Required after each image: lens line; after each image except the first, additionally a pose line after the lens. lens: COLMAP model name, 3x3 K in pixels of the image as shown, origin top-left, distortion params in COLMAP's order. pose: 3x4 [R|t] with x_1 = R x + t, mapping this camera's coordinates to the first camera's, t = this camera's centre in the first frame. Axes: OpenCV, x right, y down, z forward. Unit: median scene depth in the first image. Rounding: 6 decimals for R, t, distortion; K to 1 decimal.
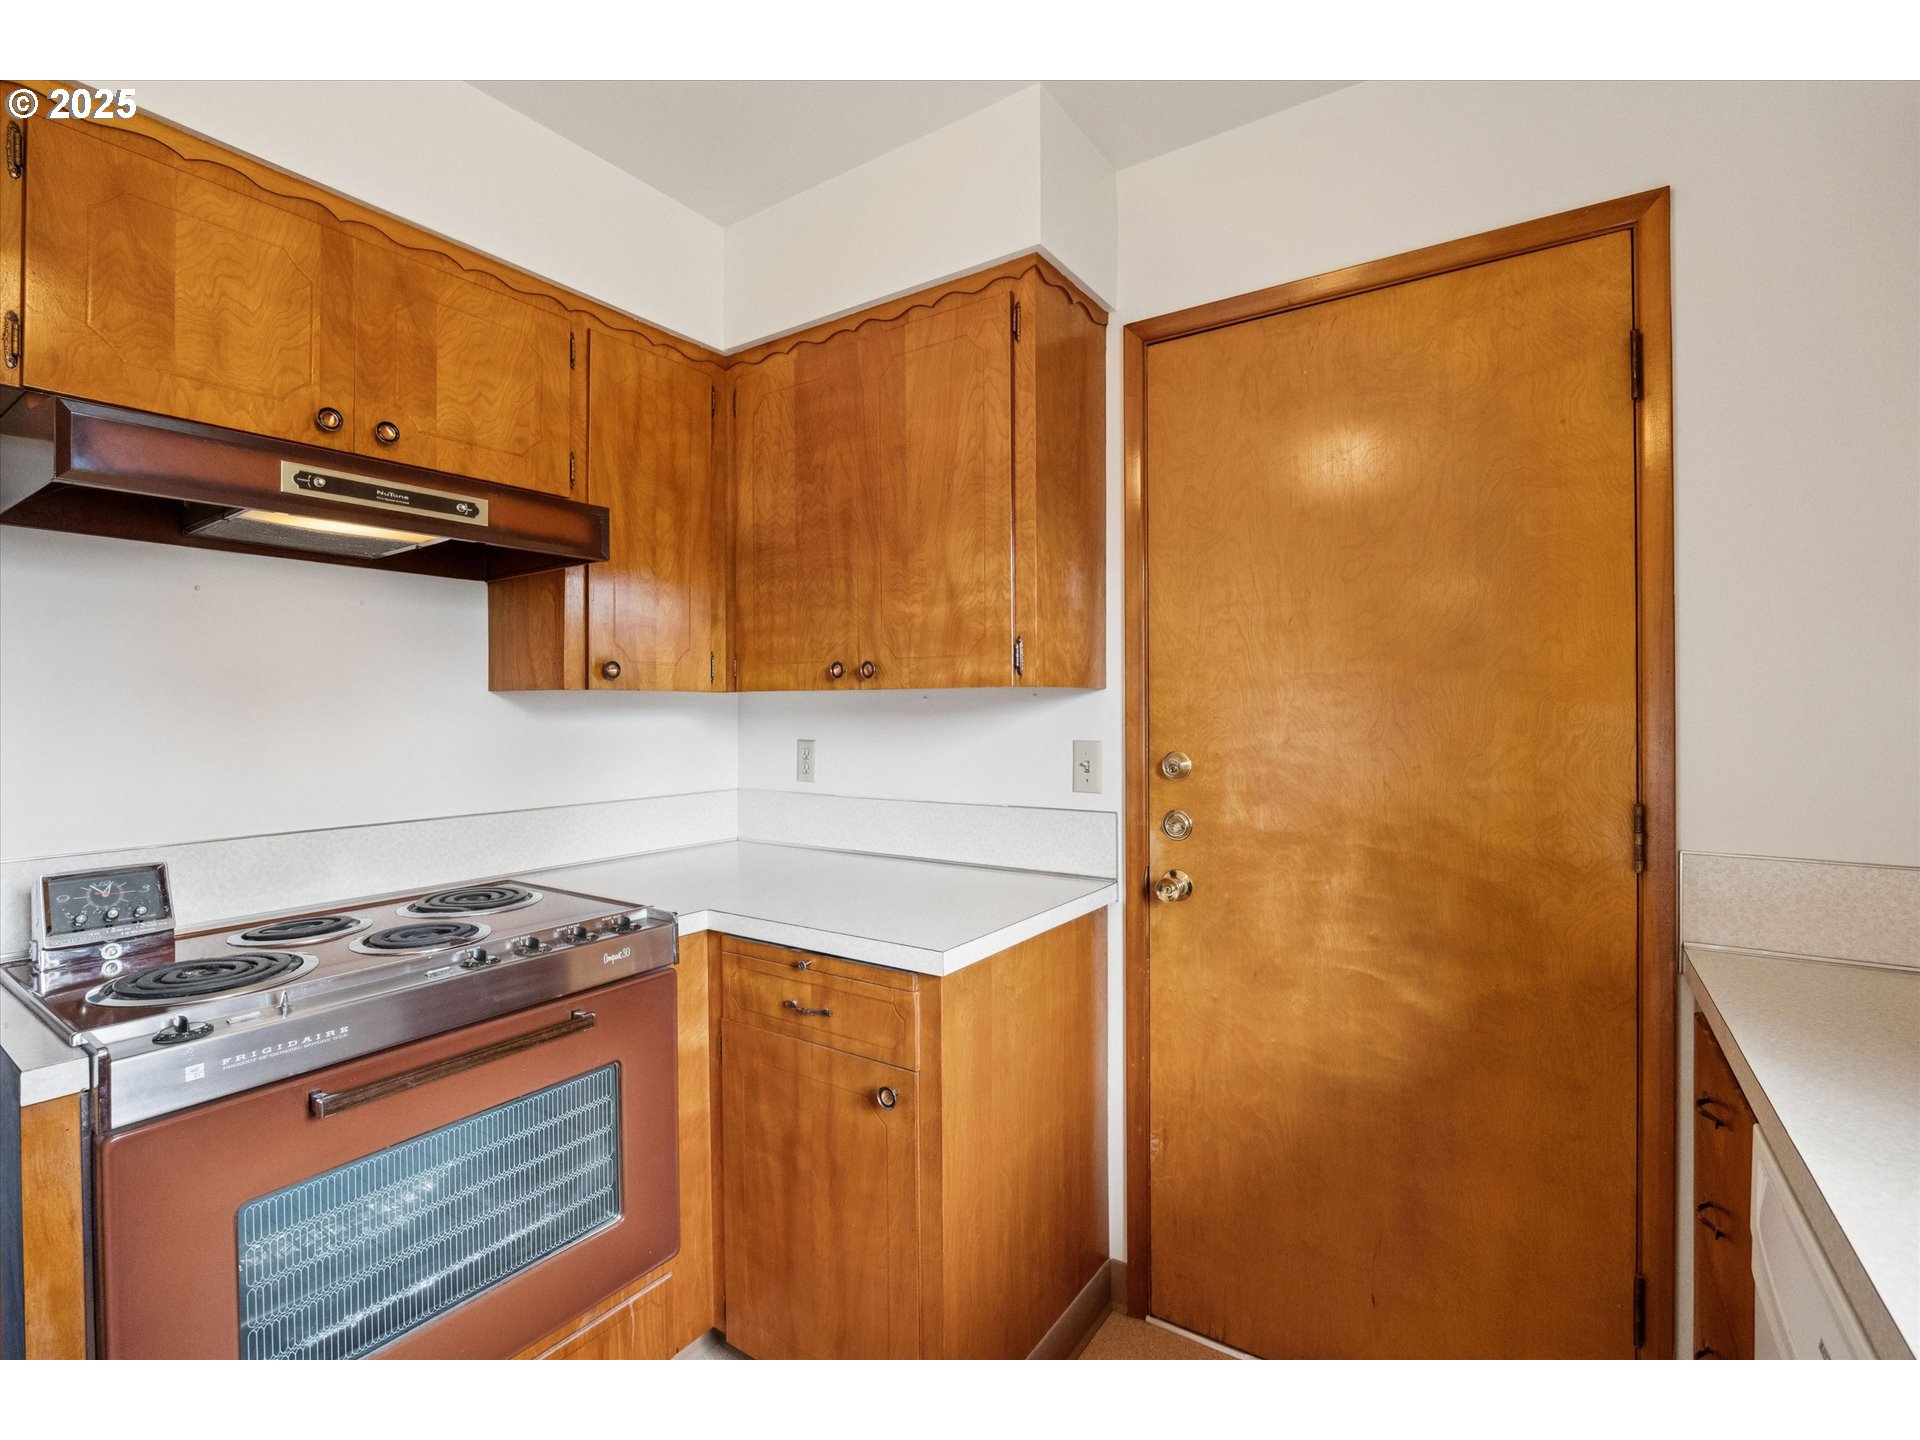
lens RADIAL K [[865.1, 0, 961.6], [0, 865.1, 710.7], [0, 0, 1]] dist [-0.018114, -0.000768]
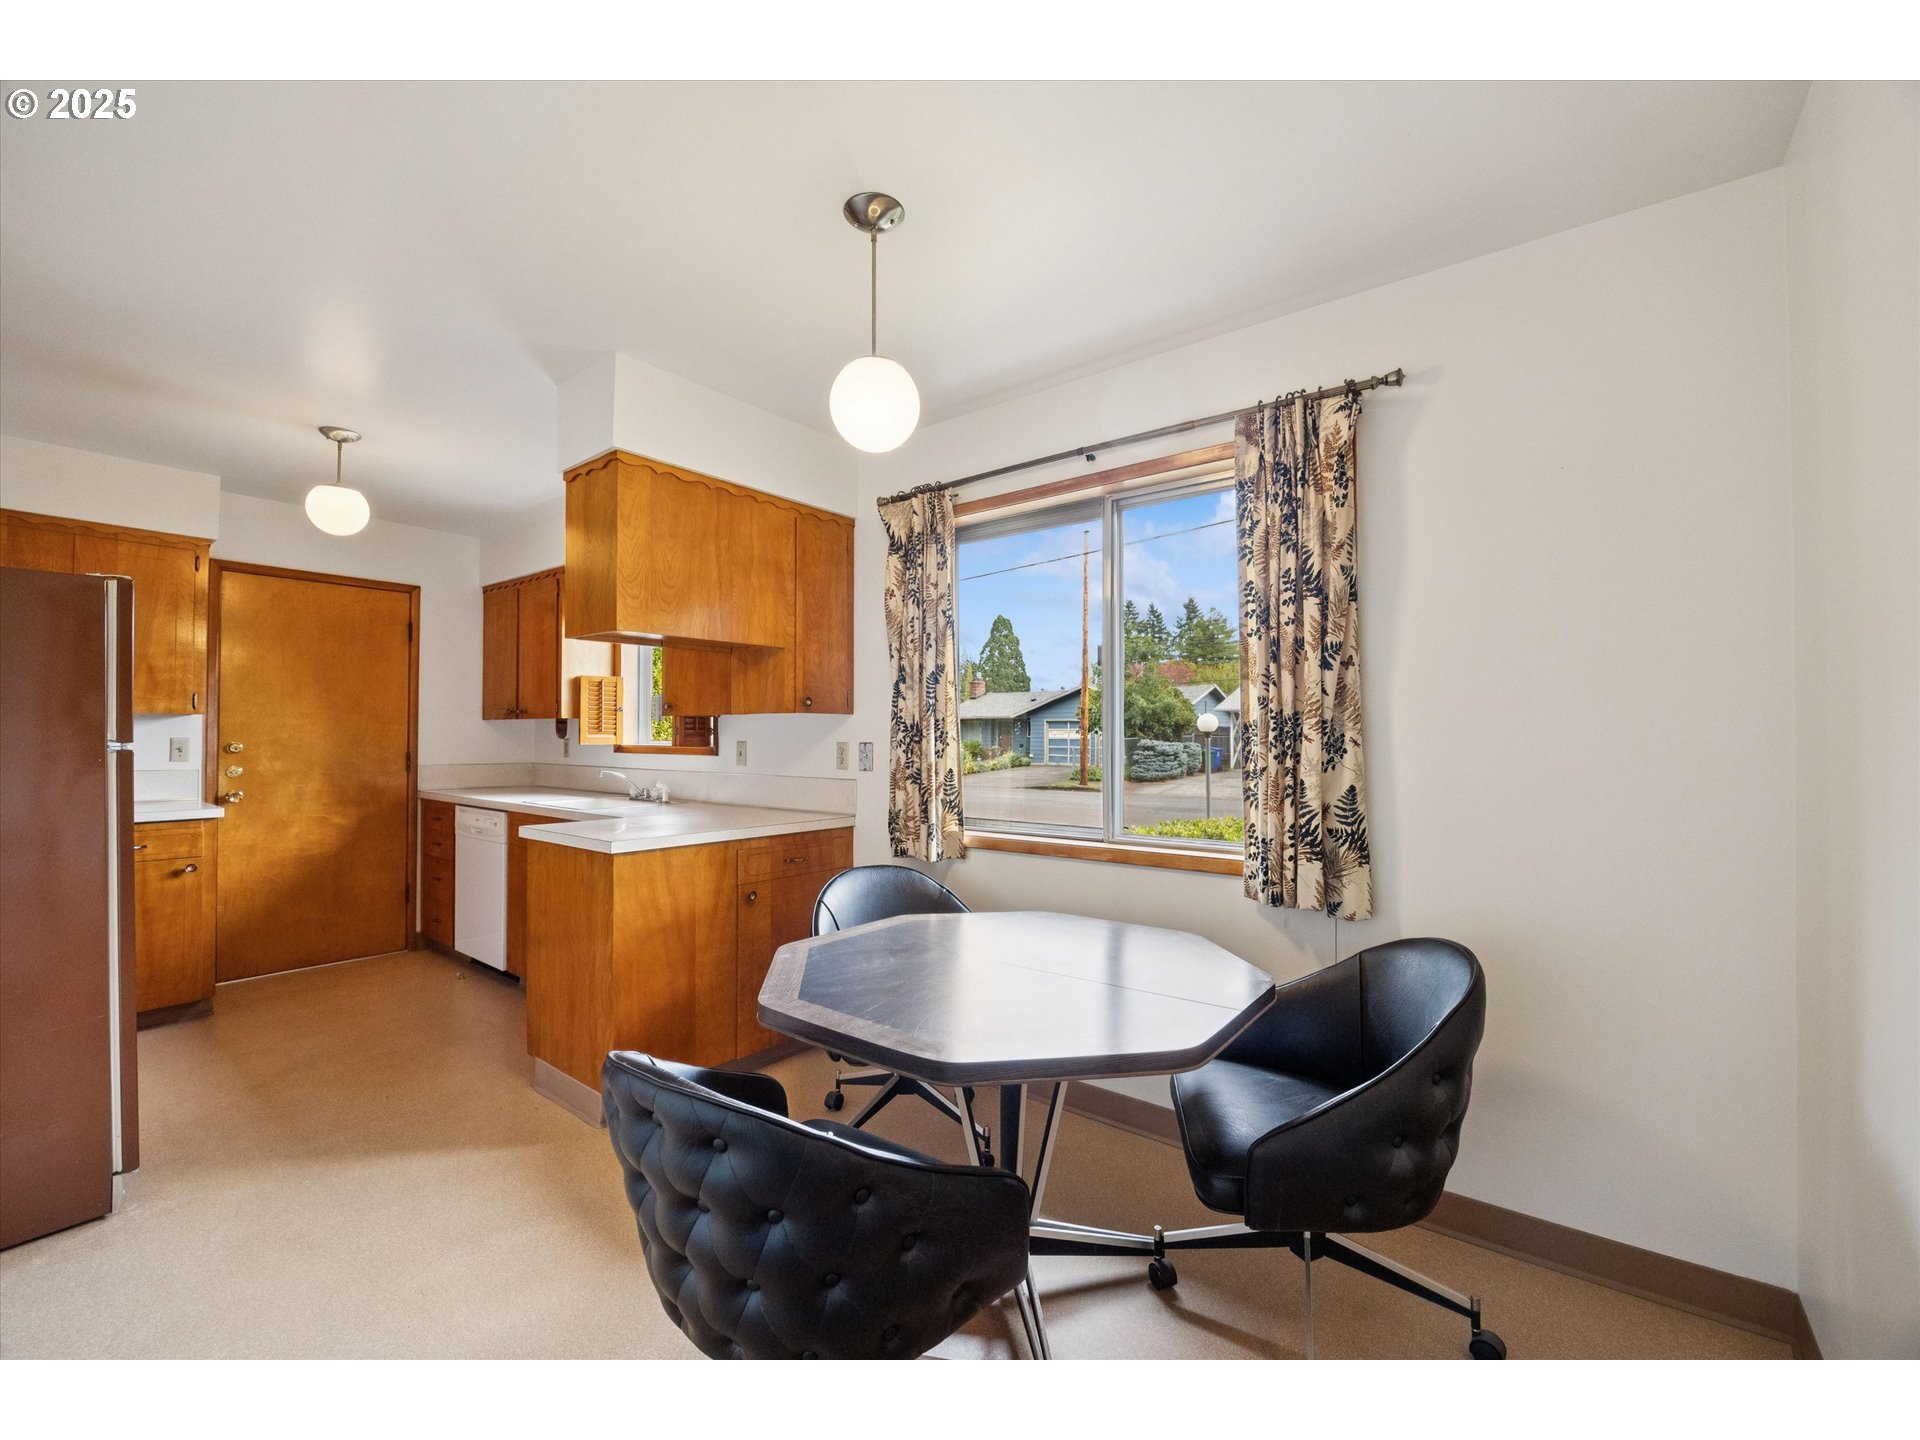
lens RADIAL K [[786.1, 0, 966.1], [0, 786.1, 729.3], [0, 0, 1]] dist [-0.023304, 0.001943]
pose [[0.058857, 0.012625, 0.998187, -1.955285], [-0.005758, 0.999908, -0.012308, 0.029432], [-0.998250, -0.005023, 0.058924, -1.289401]]
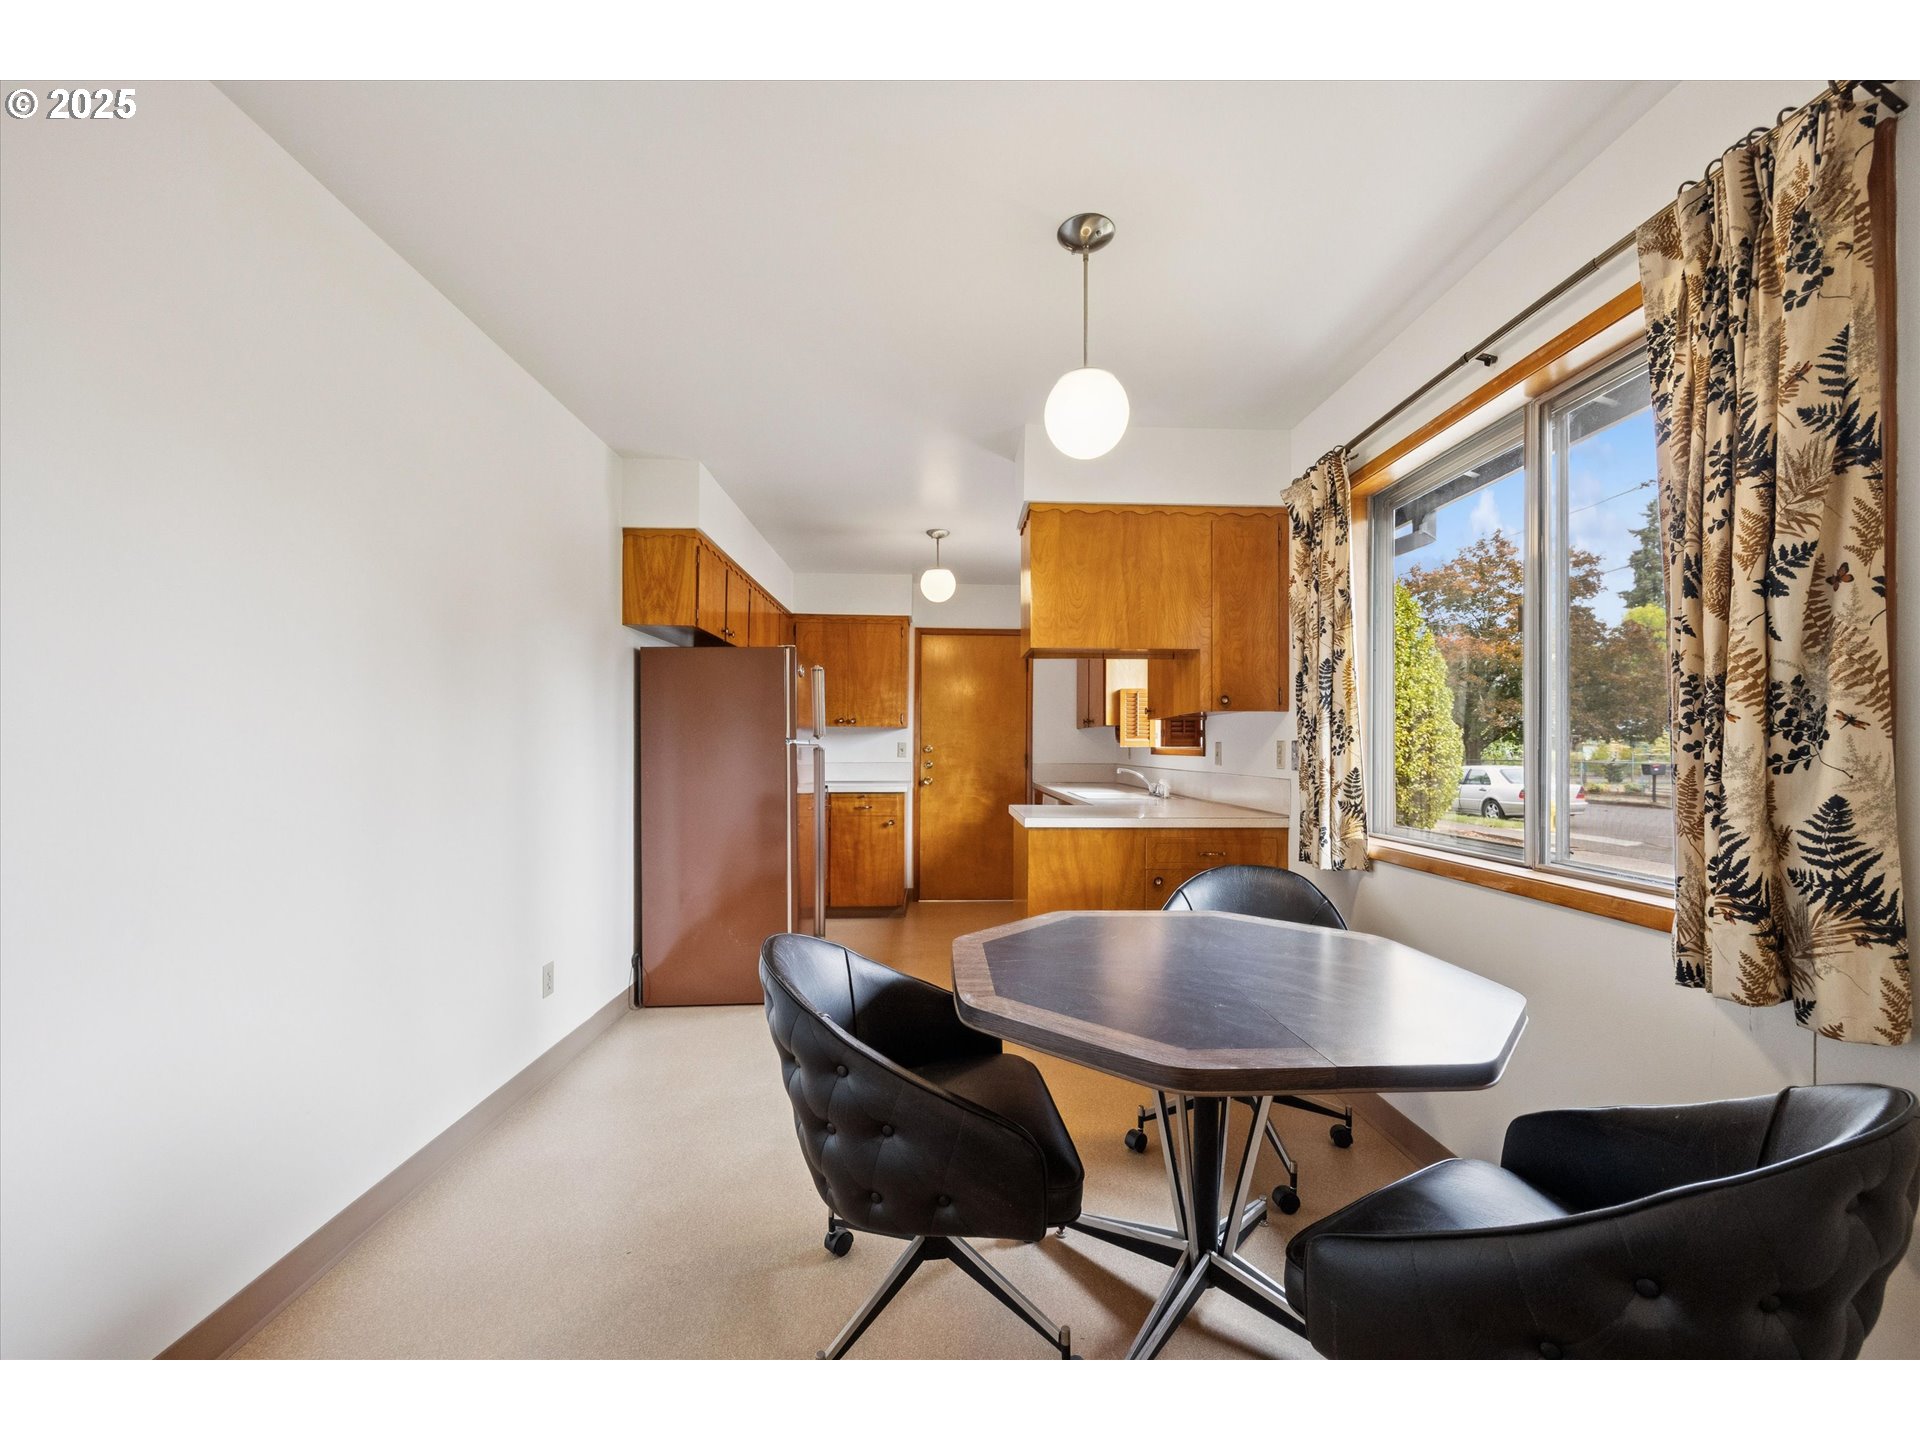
lens RADIAL K [[754.2, 0, 979.0], [0, 754.2, 748.9], [0, 0, 1]] dist [-0.013285, -0.000130]
pose [[0.796979, 0.004473, 0.603991, -1.684150], [-0.006995, 0.999974, 0.001825, 0.061295], [-0.603967, -0.005679, 0.796989, -1.887777]]
